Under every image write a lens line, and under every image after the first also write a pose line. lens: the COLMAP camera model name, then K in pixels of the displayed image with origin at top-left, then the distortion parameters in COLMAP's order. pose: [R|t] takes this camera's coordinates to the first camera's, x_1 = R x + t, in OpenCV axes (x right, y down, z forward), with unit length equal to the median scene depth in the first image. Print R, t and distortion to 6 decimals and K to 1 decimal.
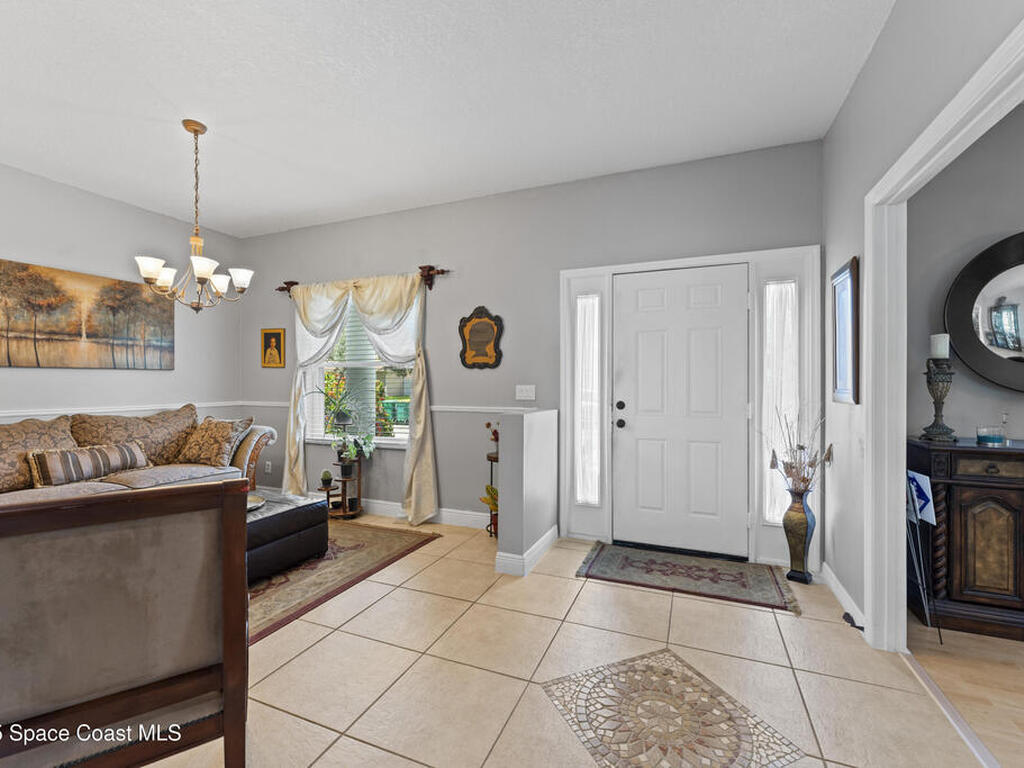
lens RADIAL K [[457.4, 0, 515.0], [0, 457.4, 382.9], [0, 0, 1]] dist [-0.003028, 0.000642]
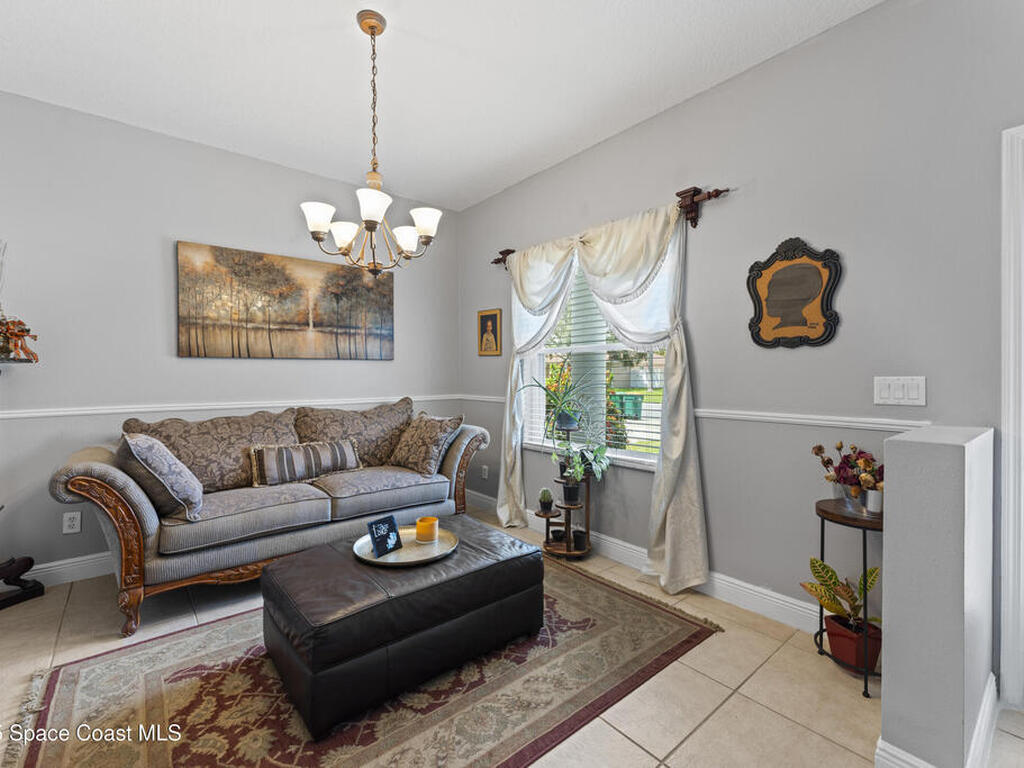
lens RADIAL K [[457.4, 0, 507.3], [0, 457.4, 379.7], [0, 0, 1]] dist [-0.003028, 0.000642]
pose [[0.879182, 0.002792, -0.476478, -0.114042], [0.002818, 0.999935, 0.011059, 0.002108], [0.476477, -0.011065, 0.879117, 0.322503]]
